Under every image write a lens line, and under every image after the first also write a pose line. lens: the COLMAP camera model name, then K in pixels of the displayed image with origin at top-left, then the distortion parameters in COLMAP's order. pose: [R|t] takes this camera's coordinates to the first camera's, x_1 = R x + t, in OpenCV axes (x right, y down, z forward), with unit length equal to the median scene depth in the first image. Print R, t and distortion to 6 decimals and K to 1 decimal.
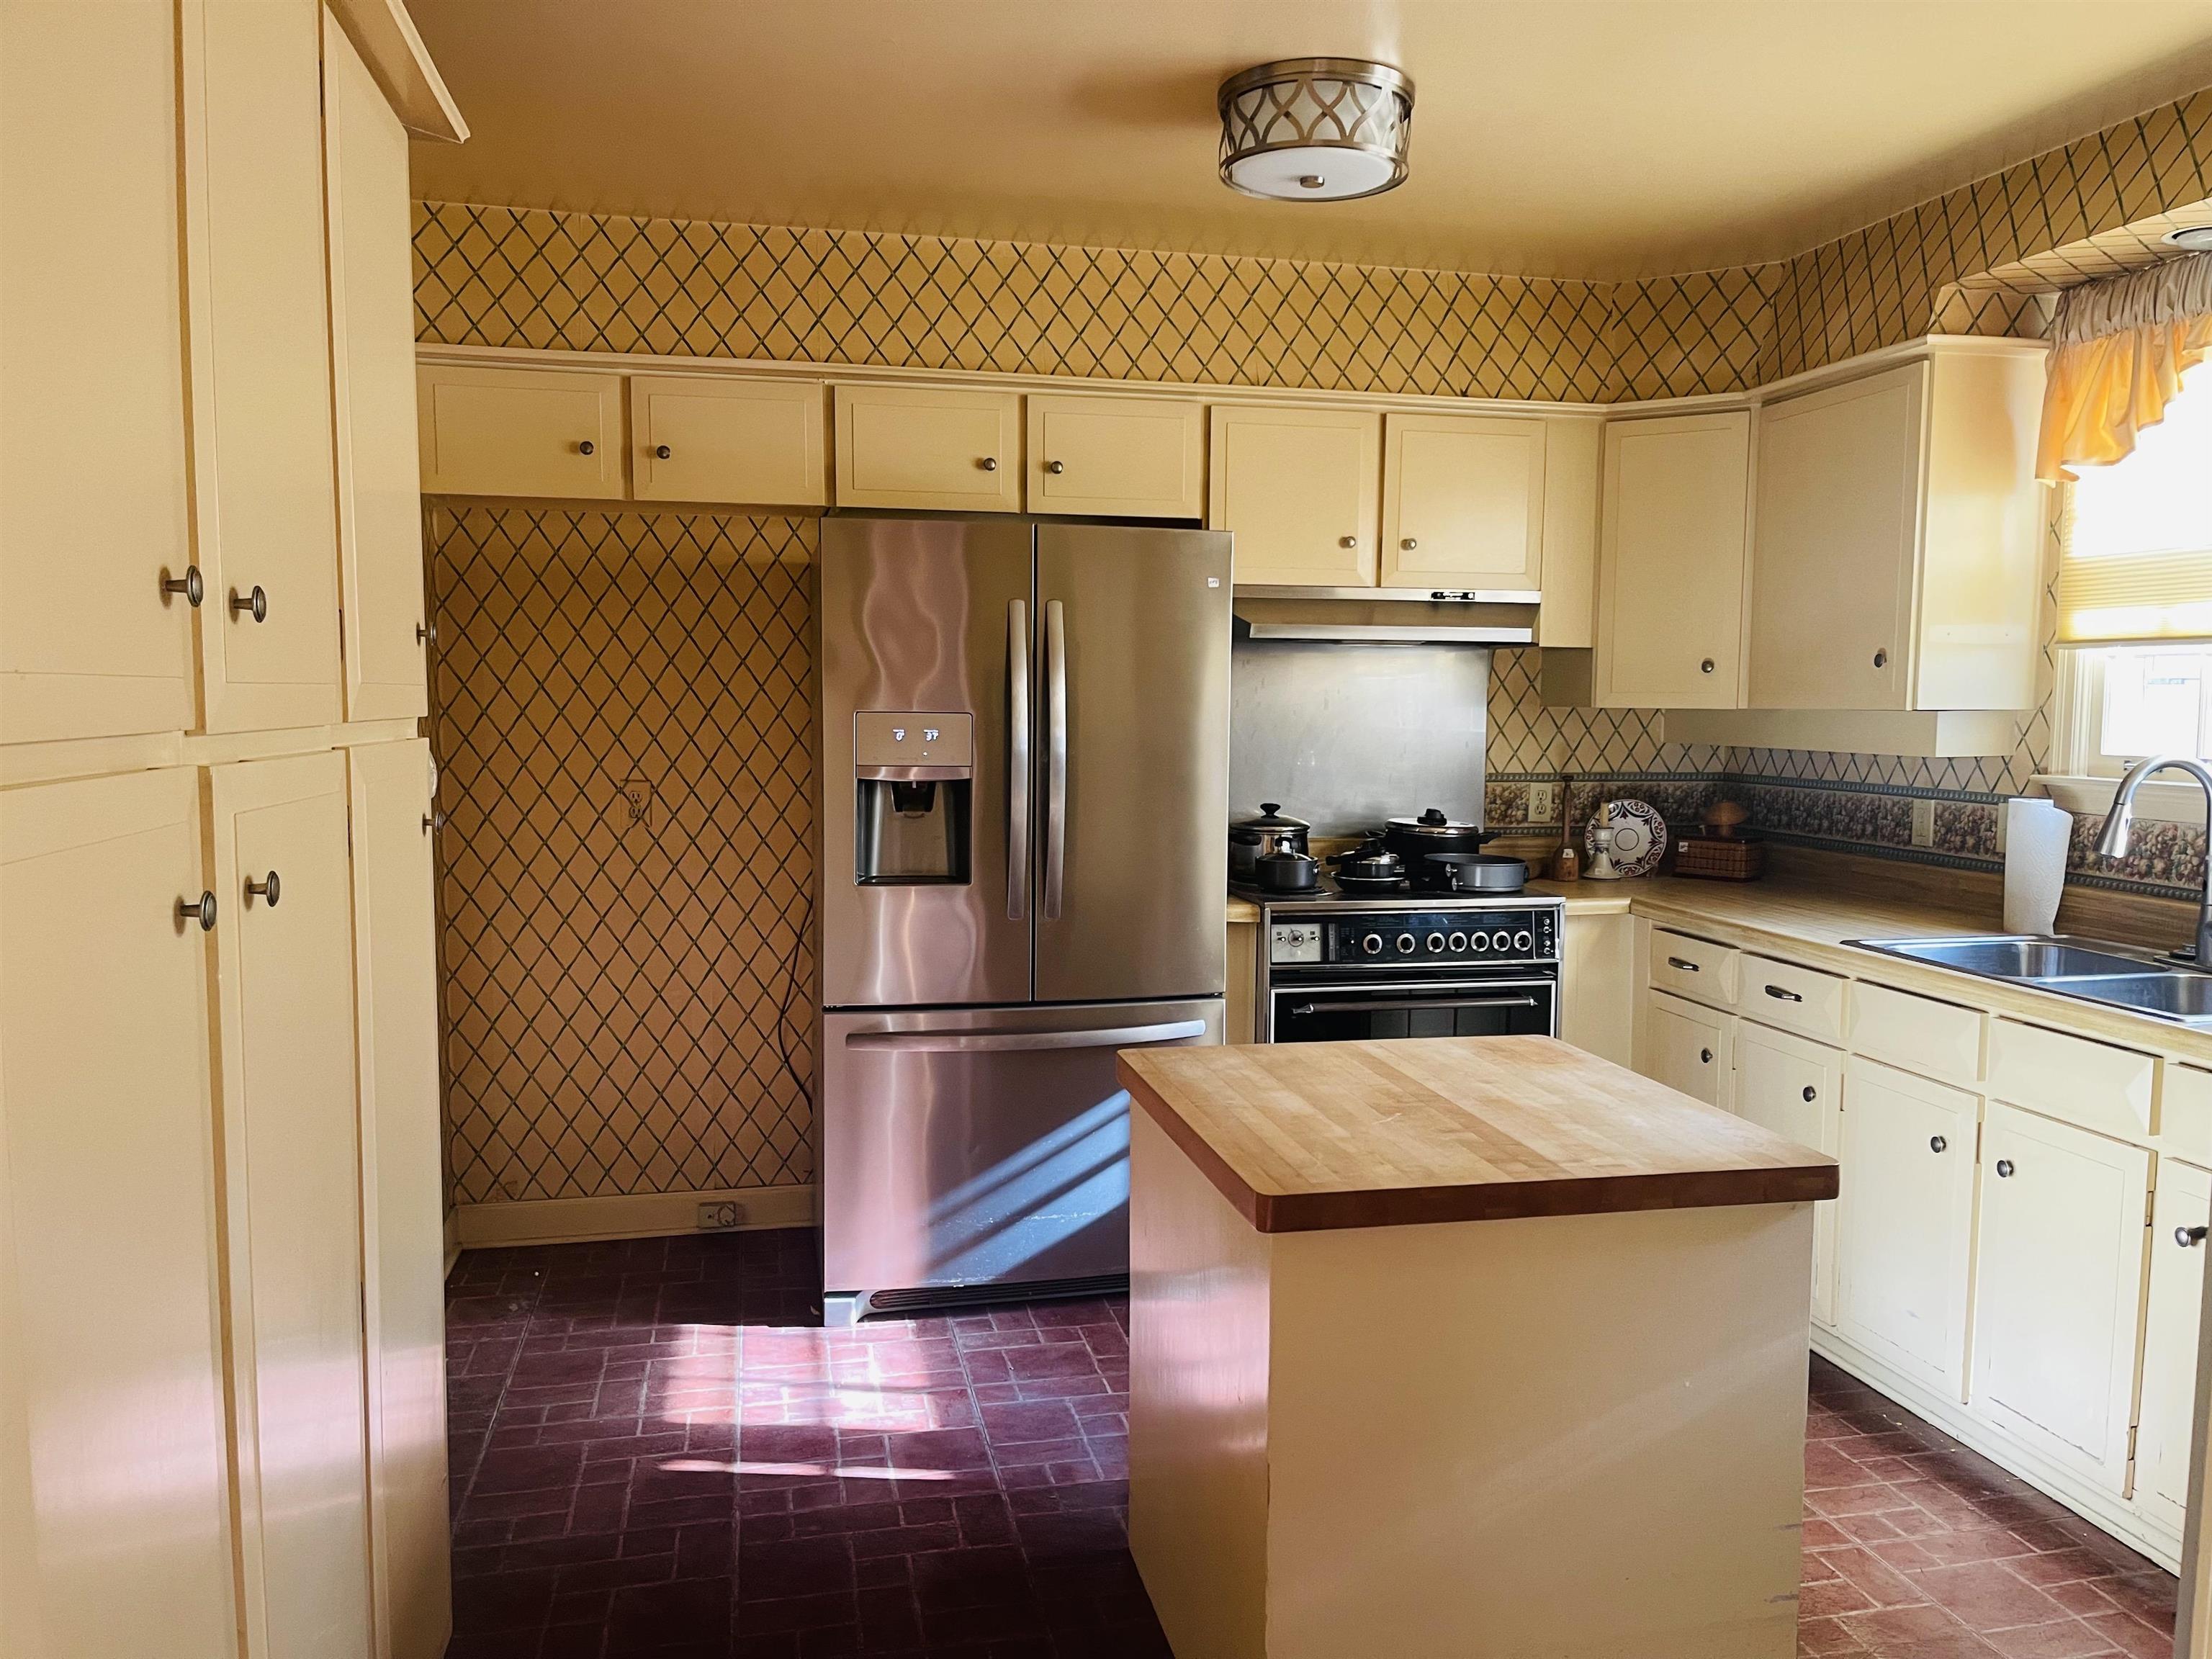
lens RADIAL K [[1645.5, 0, 1122.5], [0, 1645.5, 825.2], [0, 0, 1]] dist [0.006133, -0.007409]
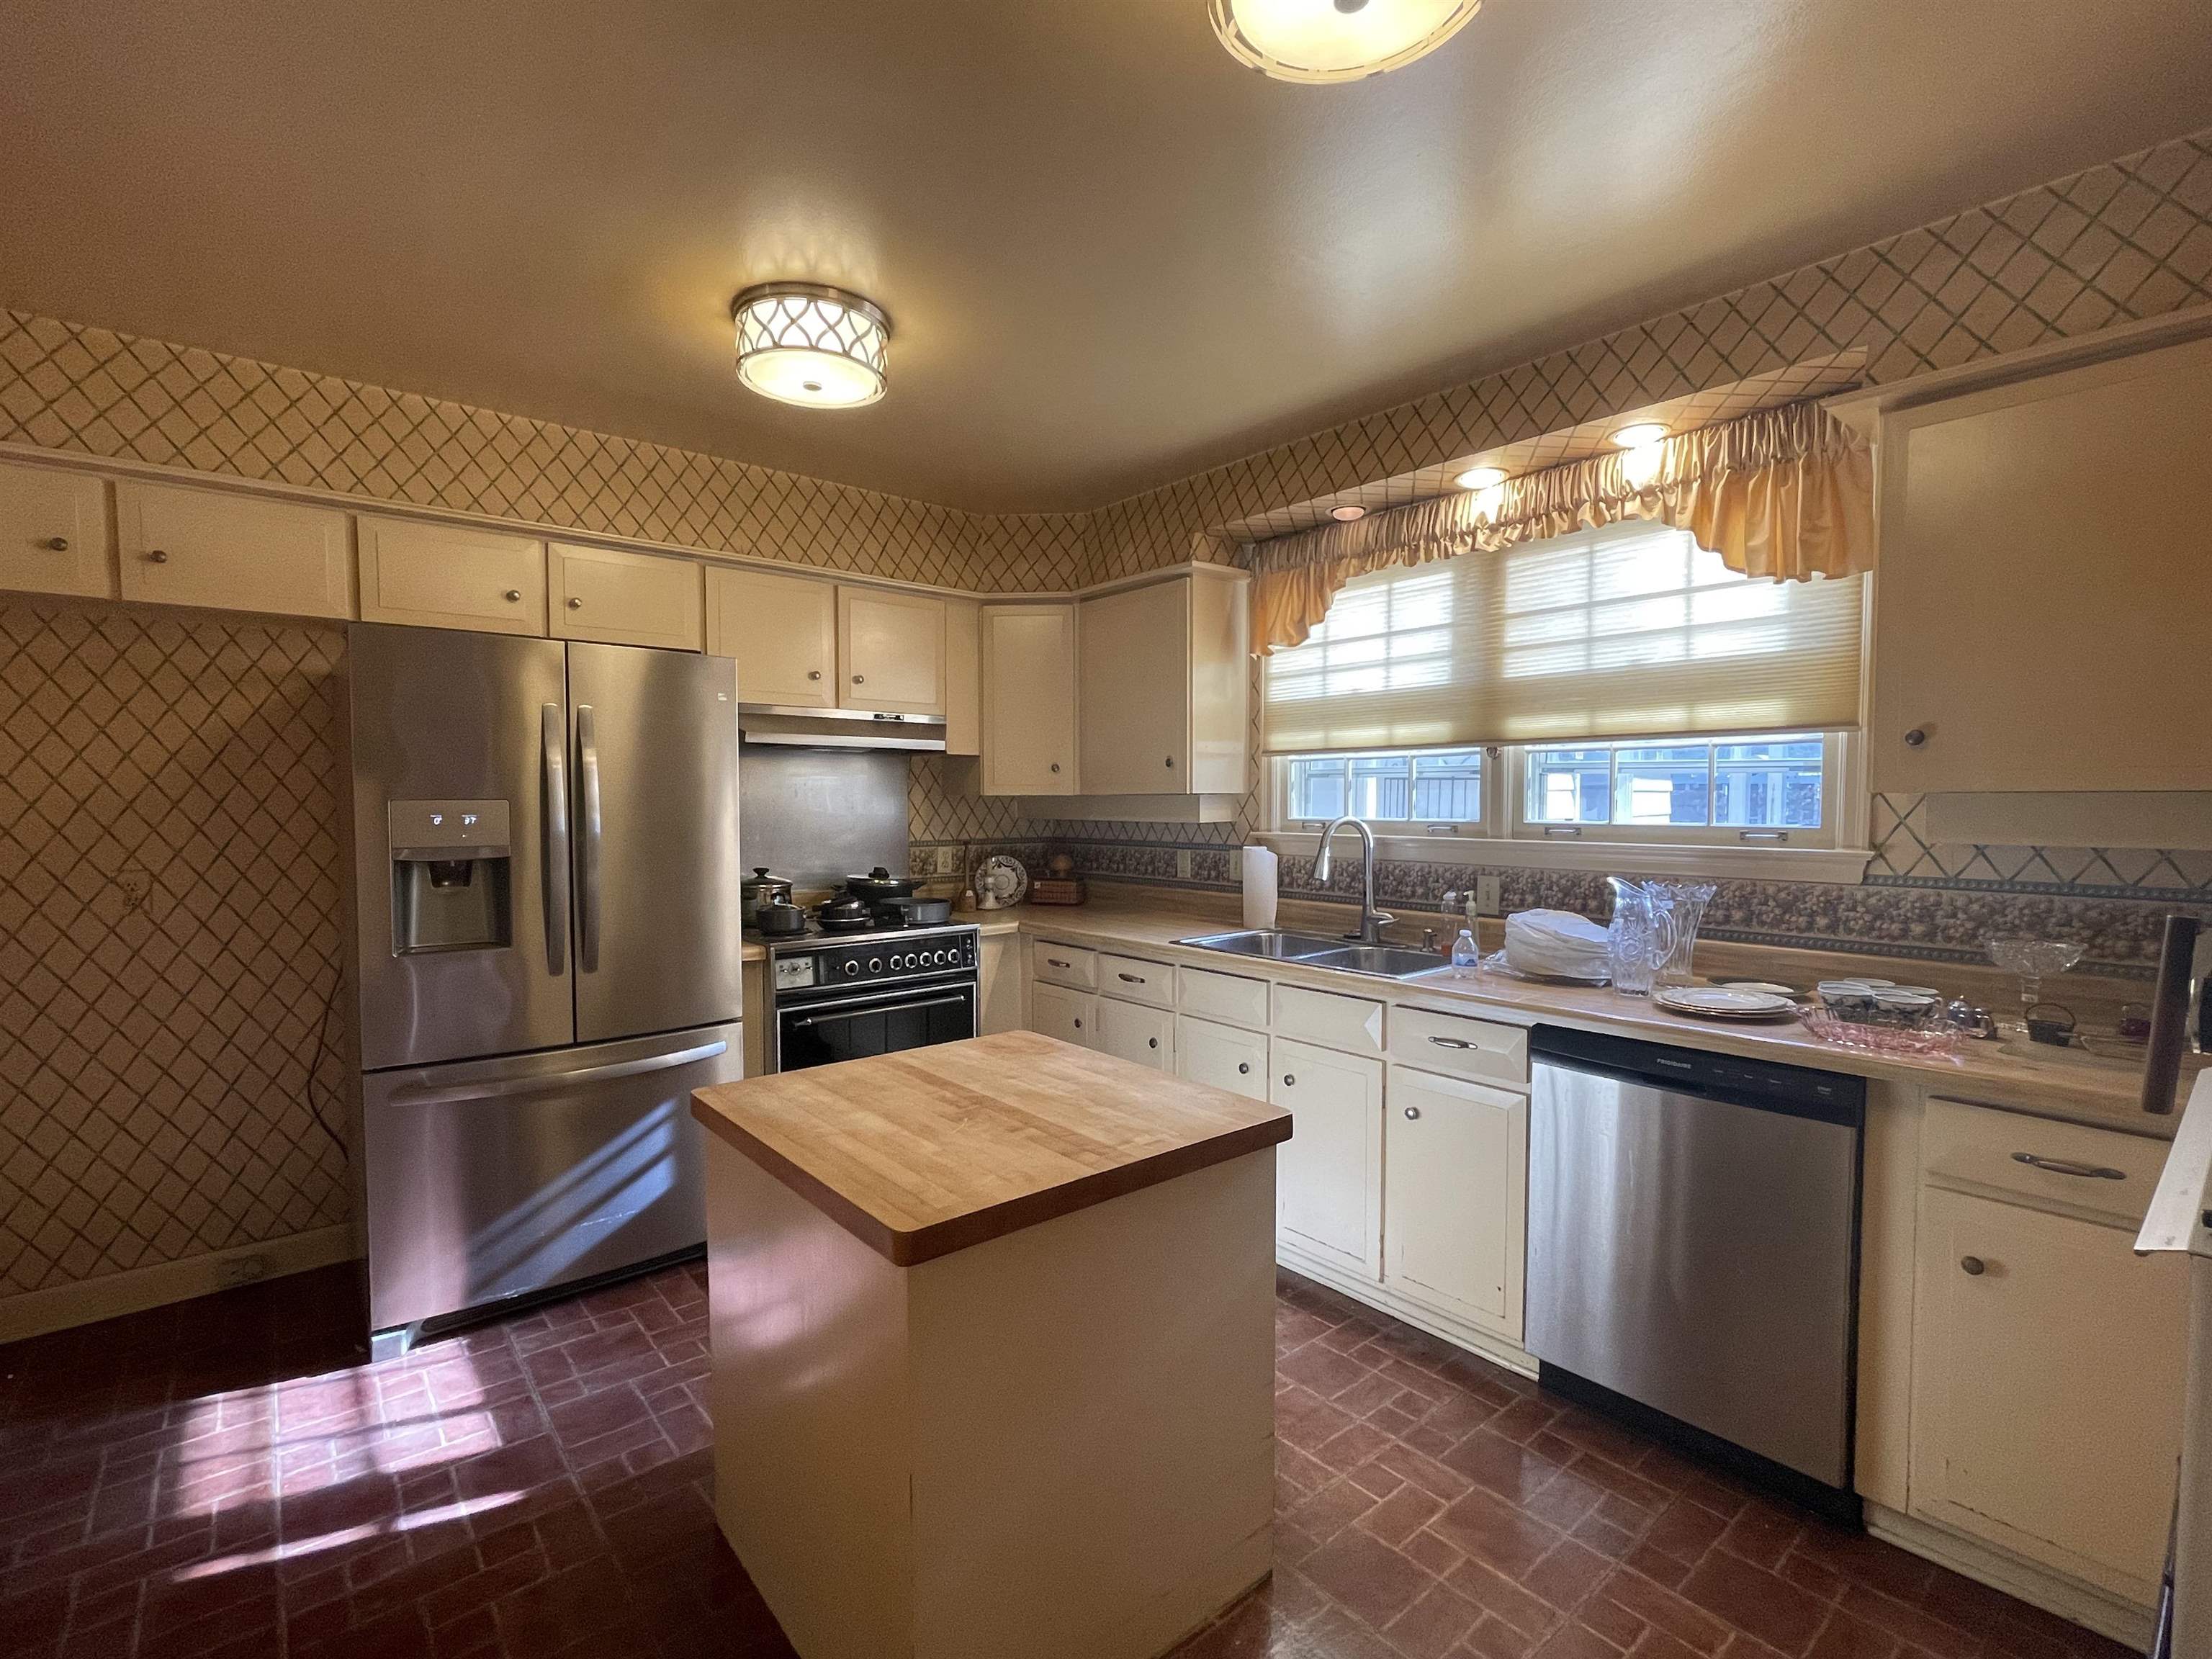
lens RADIAL K [[1005.8, 0, 1102.4], [0, 1005.8, 843.7], [0, 0, 1]] dist [-0.003841, 0.000461]
pose [[0.887432, -0.029163, 0.460014, -0.044381], [0.043362, 0.998853, -0.020329, -0.004700], [-0.458894, 0.037988, 0.887679, 0.164567]]
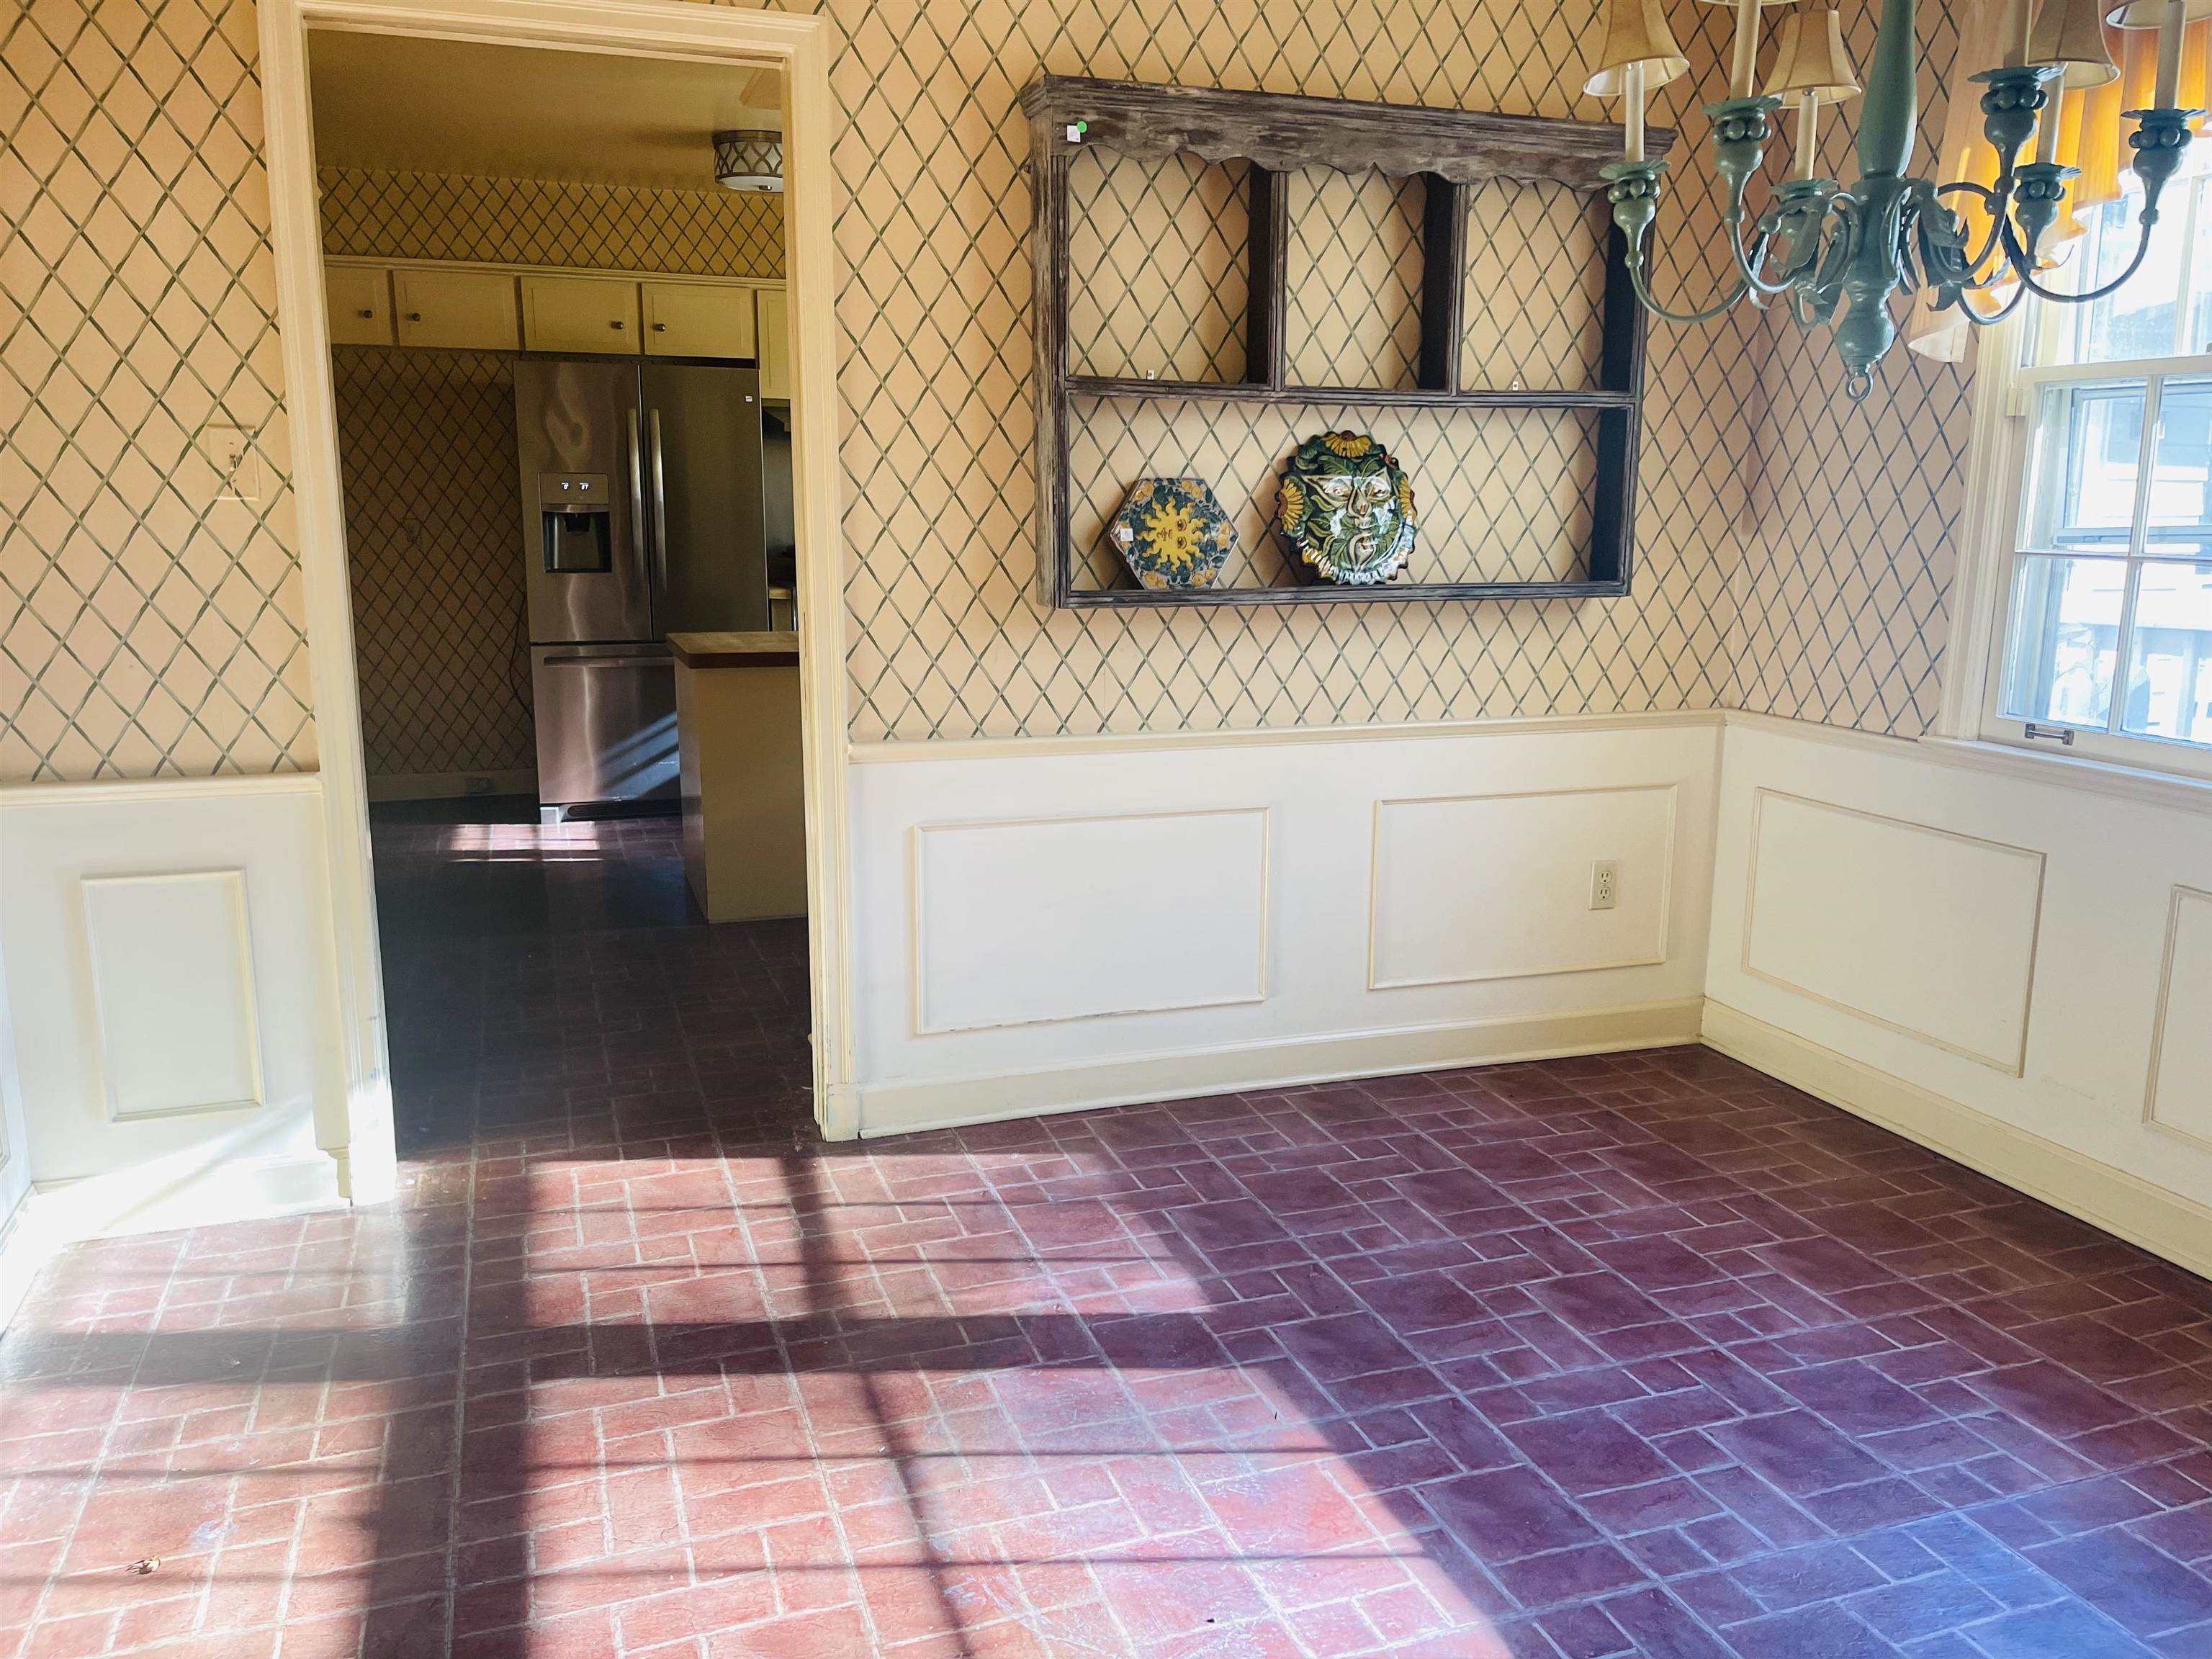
lens RADIAL K [[1645.5, 0, 1121.0], [0, 1645.5, 844.9], [0, 0, 1]] dist [0.006133, -0.007409]
pose [[0.991421, -0.024884, 0.128319, 0.205625], [0.008543, 0.991947, 0.126361, 0.101821], [-0.130430, -0.124181, 0.983650, -0.815845]]
